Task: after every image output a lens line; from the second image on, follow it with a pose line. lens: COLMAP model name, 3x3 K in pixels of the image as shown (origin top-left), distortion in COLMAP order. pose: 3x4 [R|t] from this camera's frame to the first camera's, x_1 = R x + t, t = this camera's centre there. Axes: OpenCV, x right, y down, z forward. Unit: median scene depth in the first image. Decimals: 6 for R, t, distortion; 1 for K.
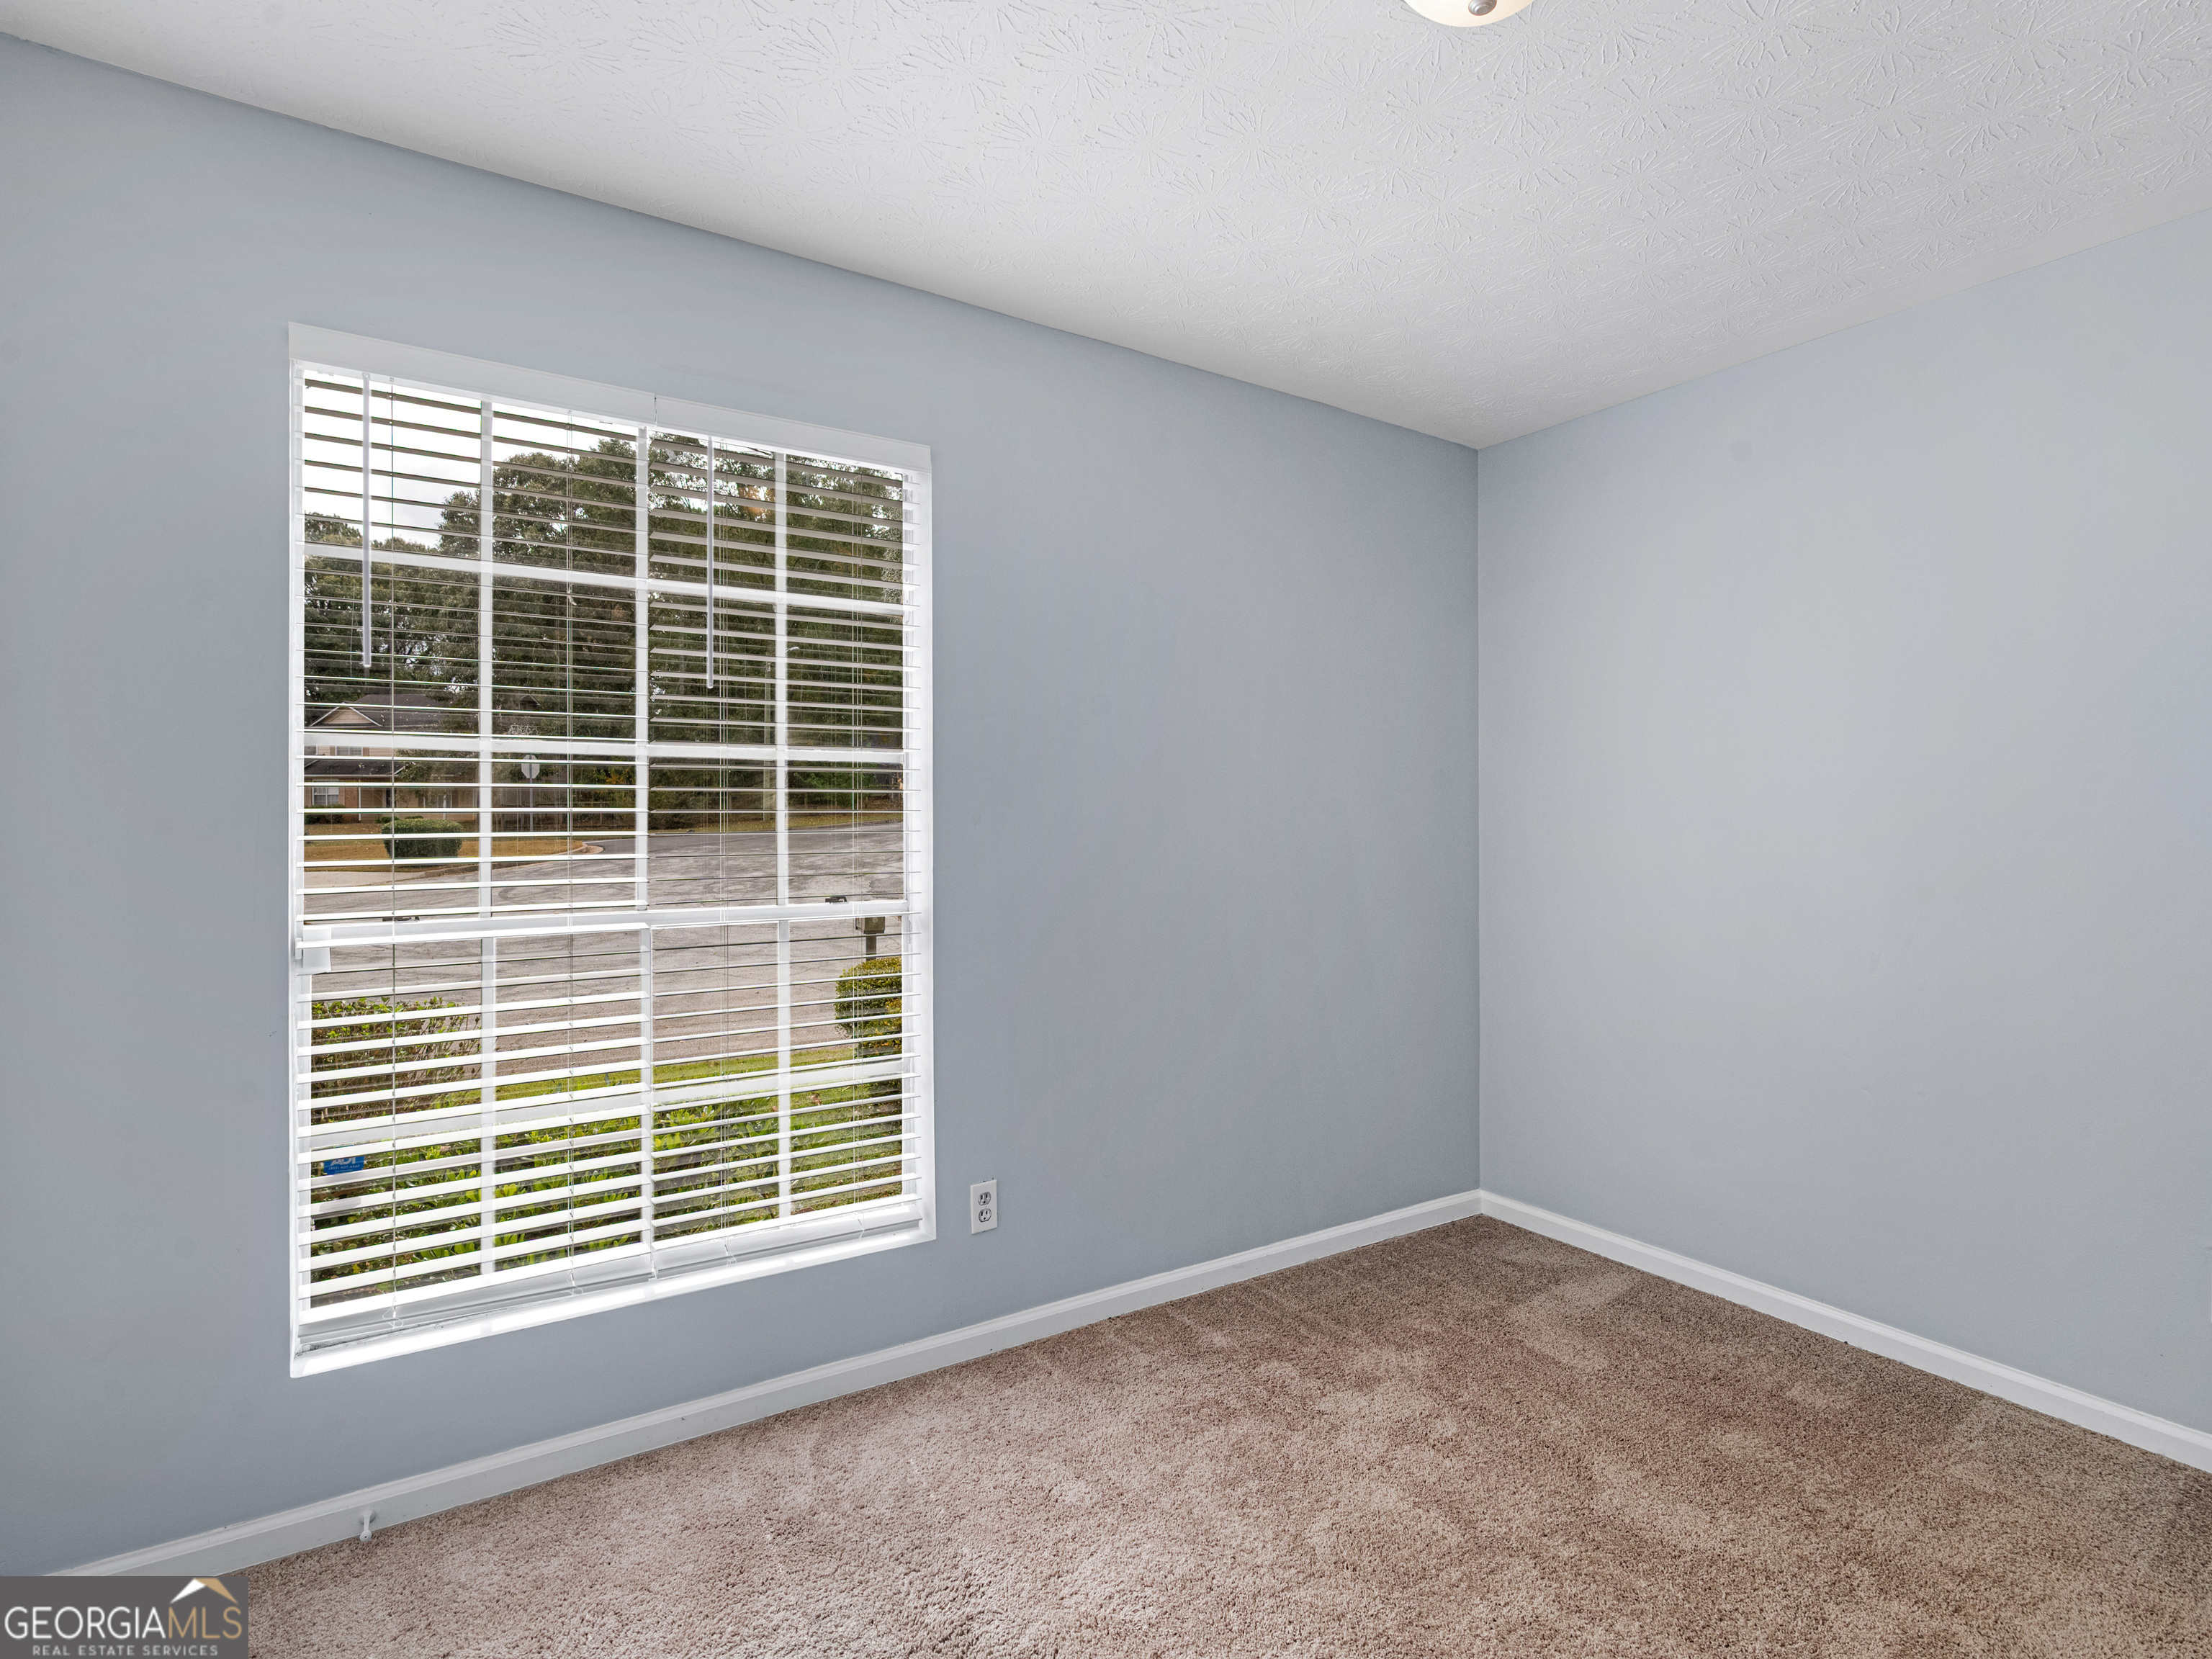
lens RADIAL K [[1152.6, 0, 1124.5], [0, 1152.6, 824.7], [0, 0, 1]] dist [0.001223, -0.001156]
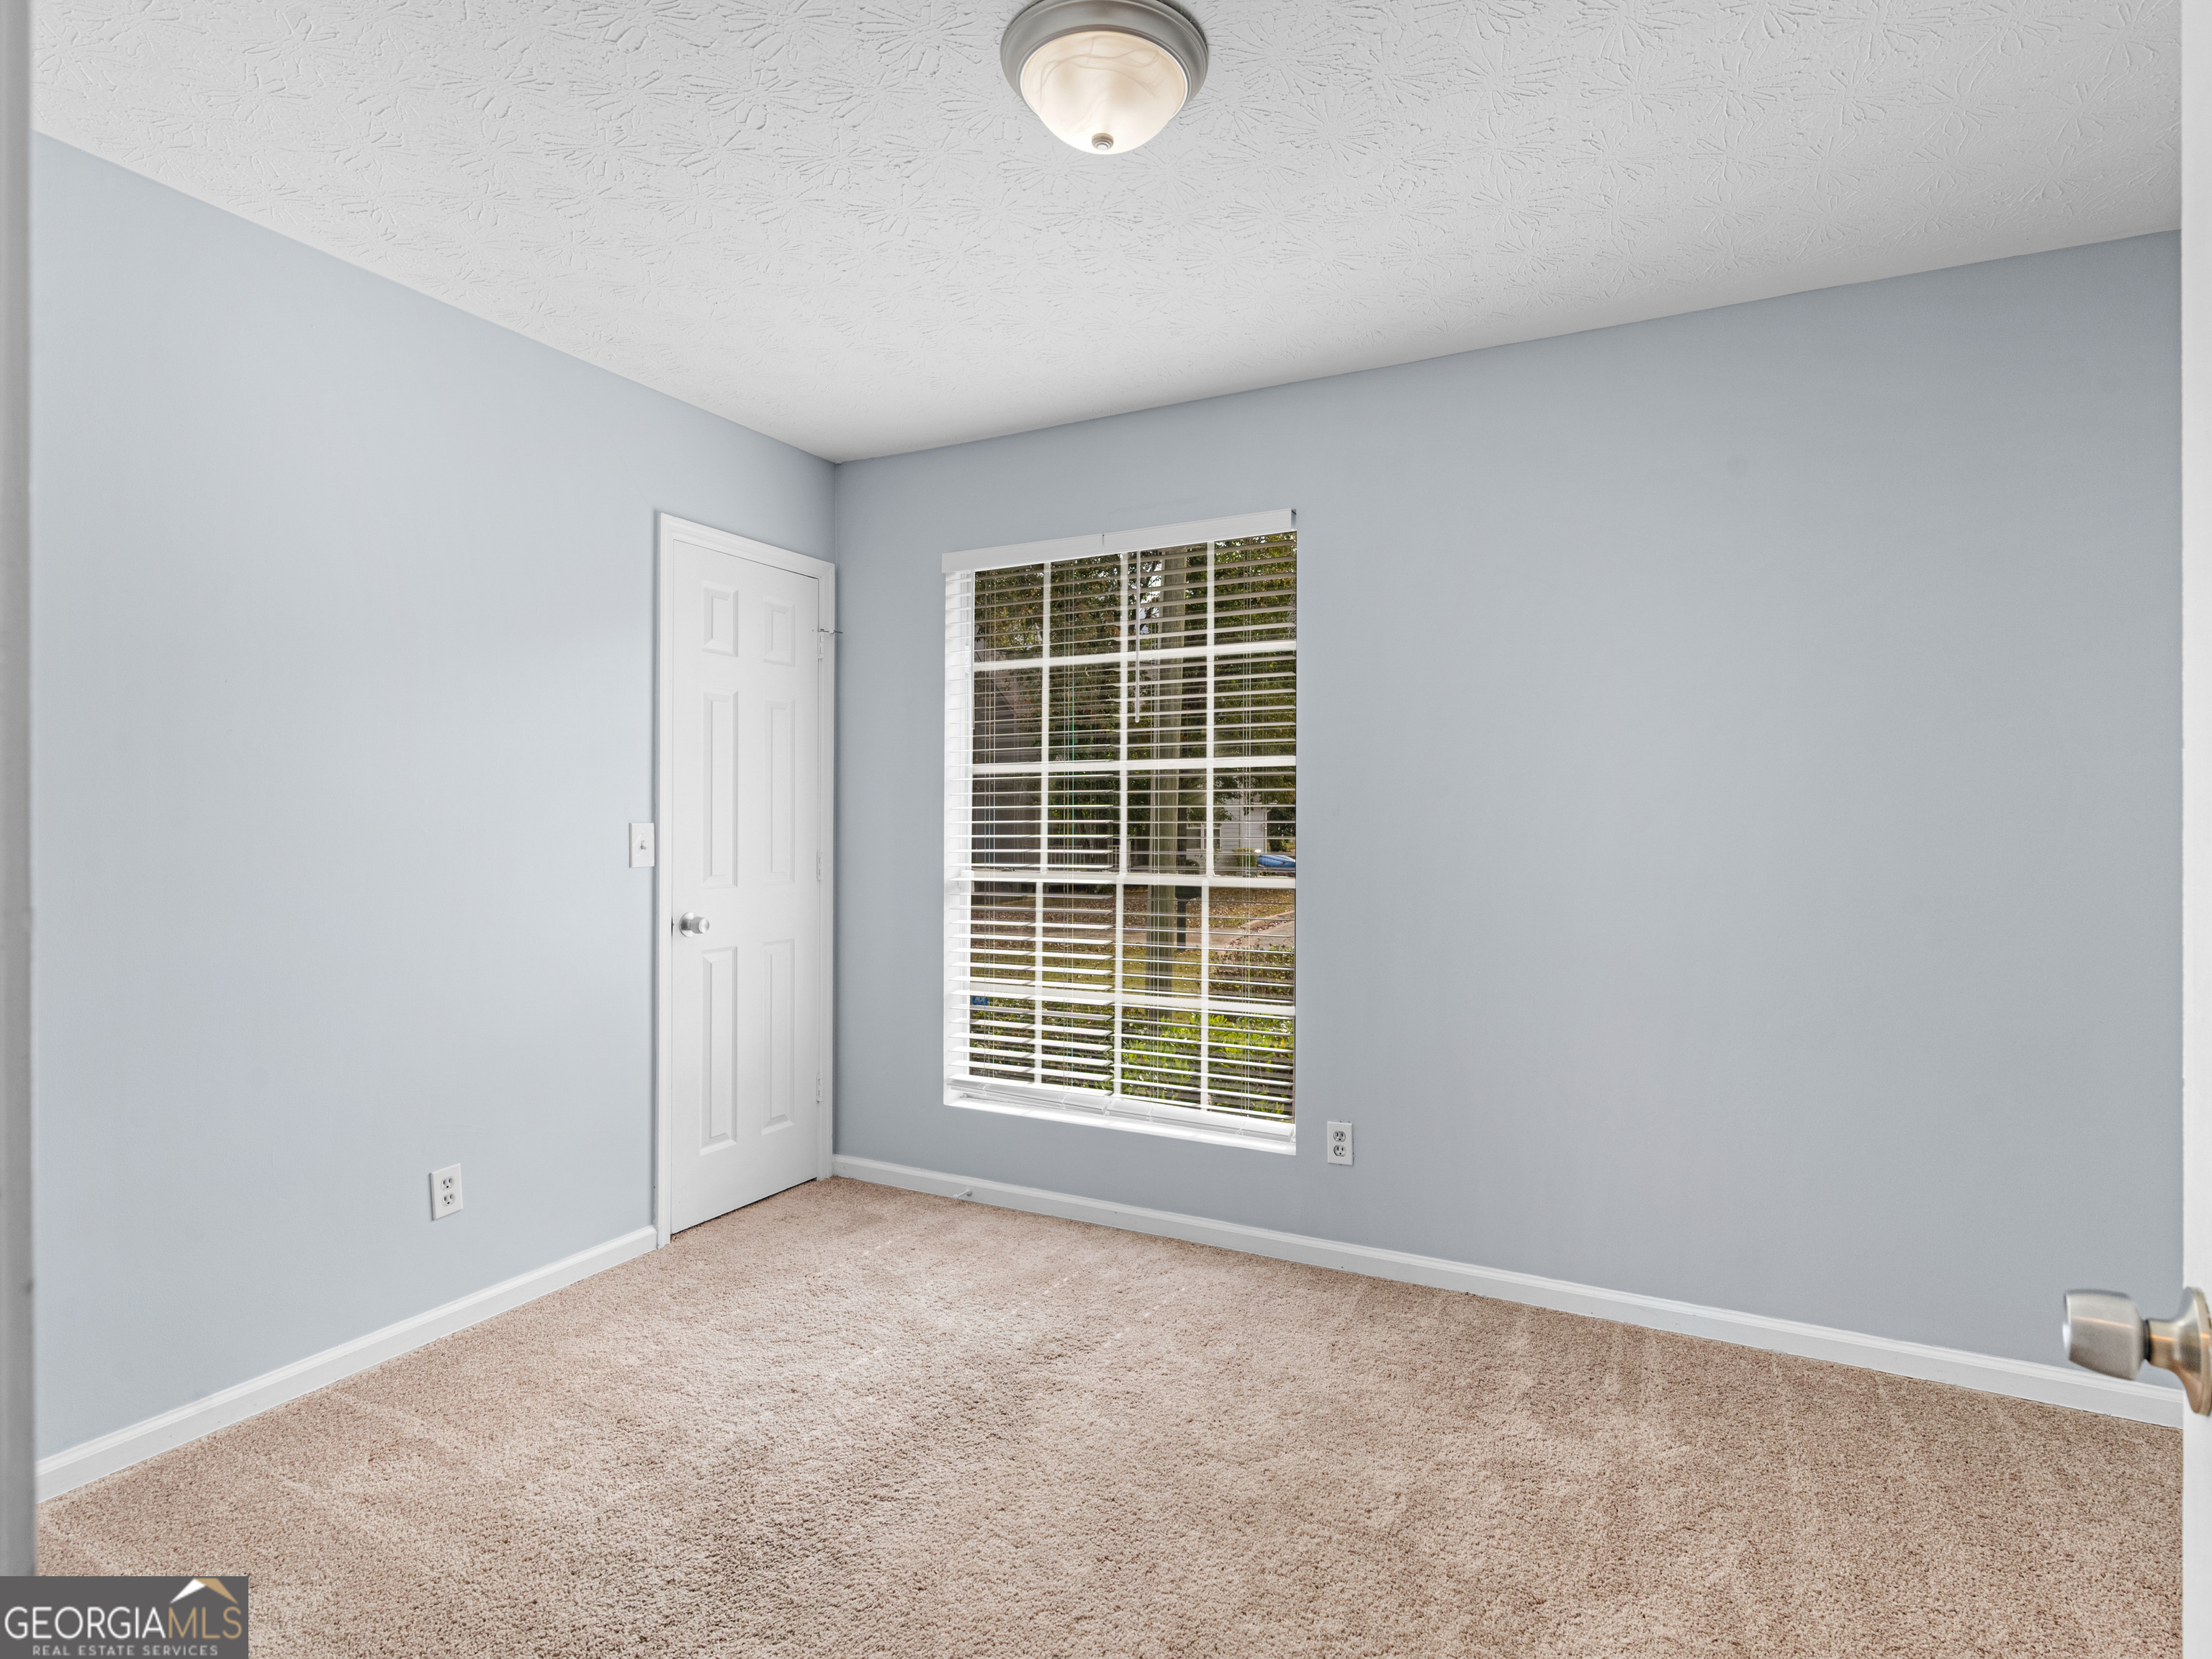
lens RADIAL K [[1152.6, 0, 1124.5], [0, 1152.6, 824.7], [0, 0, 1]] dist [0.001223, -0.001156]
pose [[0.478129, 0.000976, -0.878289, 0.871845], [-0.010712, 0.999931, -0.004720, 0.018103], [0.878224, 0.011665, 0.478107, 0.269174]]
